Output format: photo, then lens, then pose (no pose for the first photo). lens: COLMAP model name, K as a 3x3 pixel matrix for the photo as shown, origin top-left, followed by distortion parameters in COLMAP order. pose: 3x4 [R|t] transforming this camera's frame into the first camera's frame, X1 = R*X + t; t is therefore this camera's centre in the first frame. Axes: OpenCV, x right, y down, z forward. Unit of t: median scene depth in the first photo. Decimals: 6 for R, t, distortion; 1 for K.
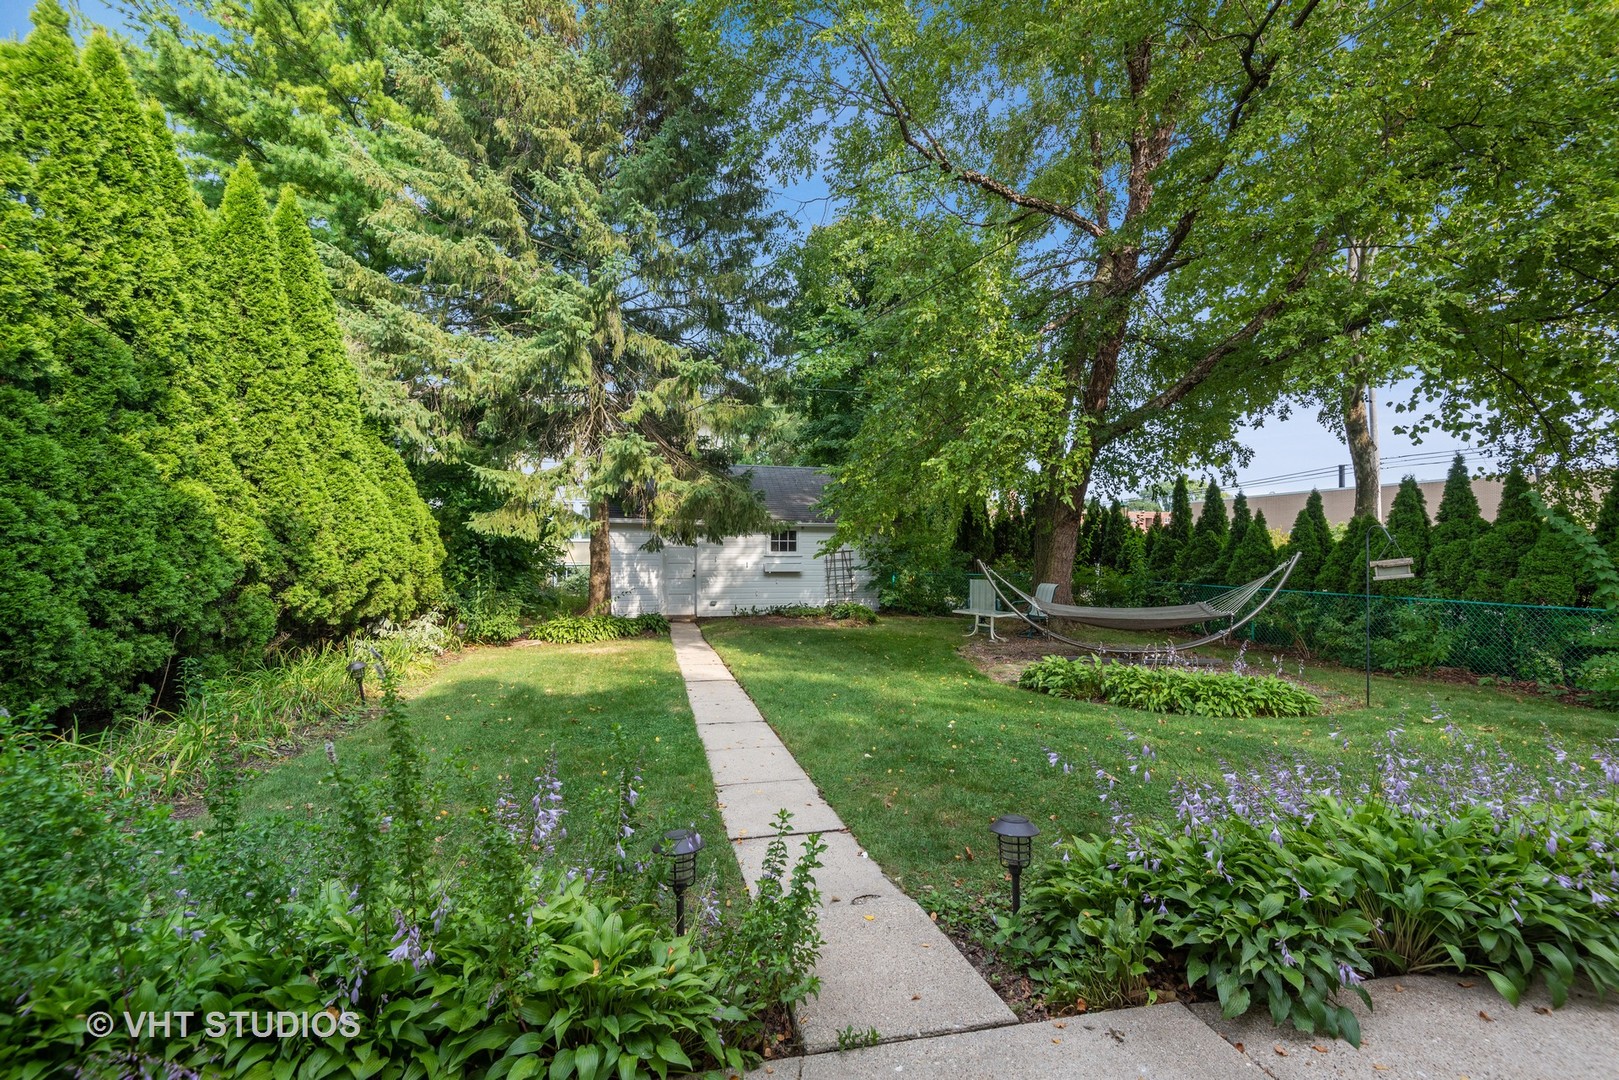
lens RADIAL K [[742.1, 0, 811.2], [0, 742.1, 539.4], [0, 0, 1]] dist [0.031644, -0.005604]
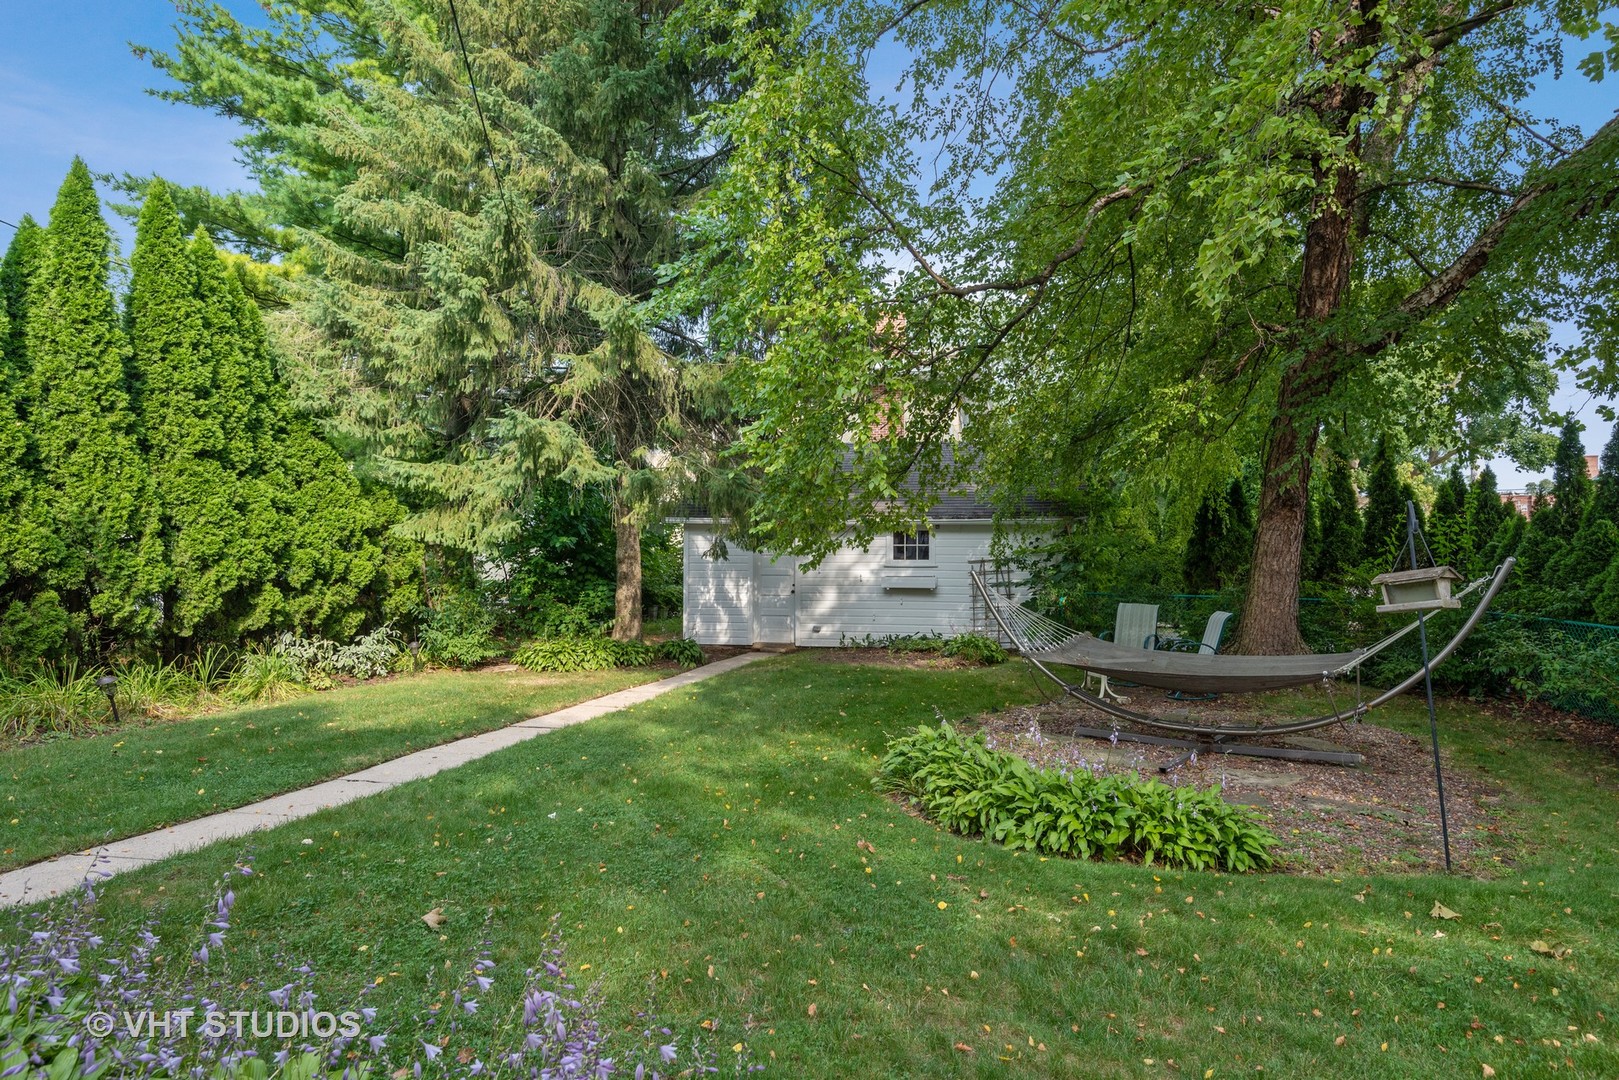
lens RADIAL K [[980.5, 0, 809.8], [0, 980.5, 541.9], [0, 0, 1]] dist [0.008354, 0.002256]
pose [[0.915493, -0.003165, -0.402322, 0.264945], [0.002878, 0.999995, -0.001318, -0.000145], [0.402324, 0.000049, 0.915497, 0.089851]]
